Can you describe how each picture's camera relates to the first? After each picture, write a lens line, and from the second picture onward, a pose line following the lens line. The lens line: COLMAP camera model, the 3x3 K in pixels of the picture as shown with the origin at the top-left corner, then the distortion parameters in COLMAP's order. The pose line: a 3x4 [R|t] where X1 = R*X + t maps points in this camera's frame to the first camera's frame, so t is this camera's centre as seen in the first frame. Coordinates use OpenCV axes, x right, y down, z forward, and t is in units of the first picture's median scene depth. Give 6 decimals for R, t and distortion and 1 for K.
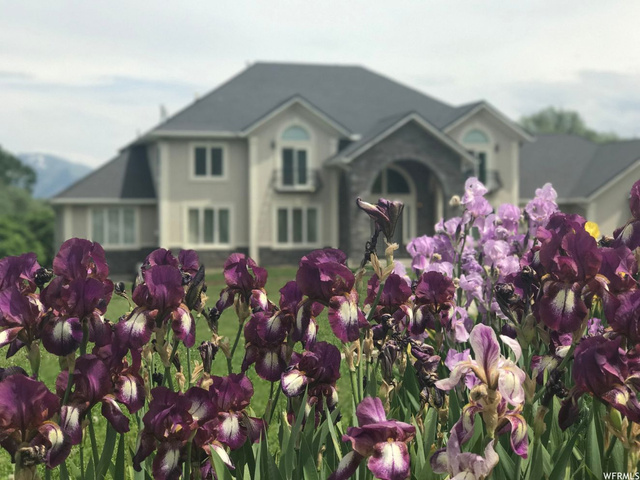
lens RADIAL K [[1062.2, 0, 321.2], [0, 1062.2, 240.6], [0, 0, 1]] dist [-0.107327, 0.000000]
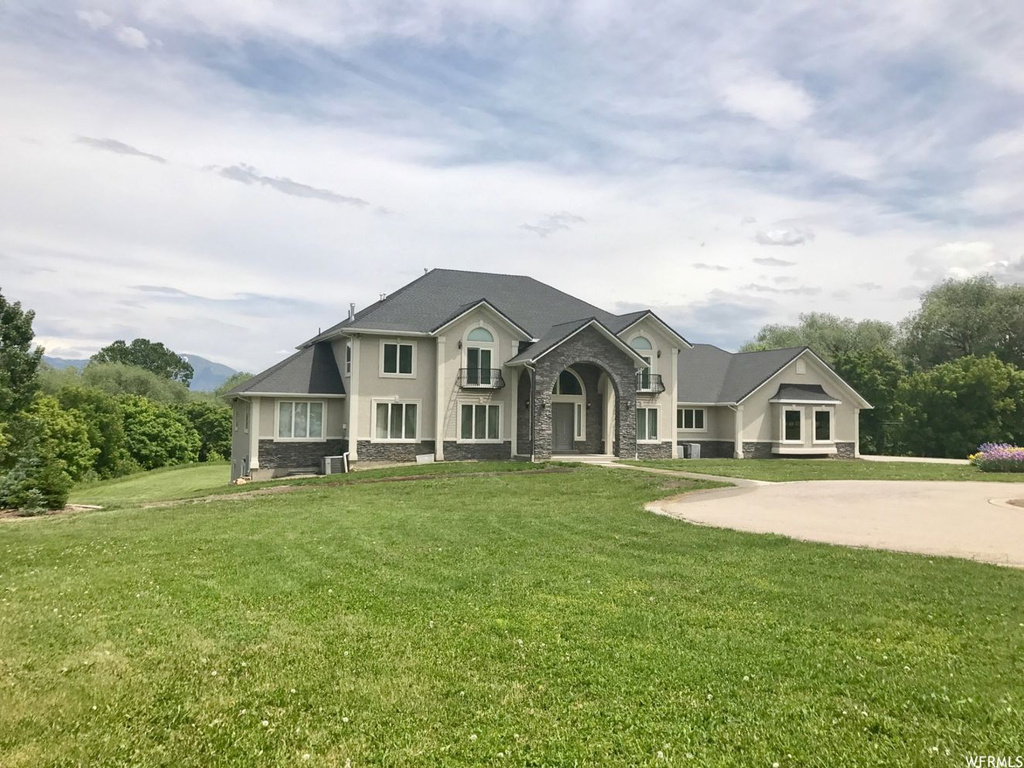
lens RADIAL K [[844.7, 0, 506.0], [0, 844.7, 385.4], [0, 0, 1]] dist [0.039985, -0.022358]
pose [[0.994075, 0.025320, 0.105704, -0.086740], [-0.019425, 0.998217, -0.056437, -0.003442], [-0.106945, 0.054049, 0.992795, 0.165052]]
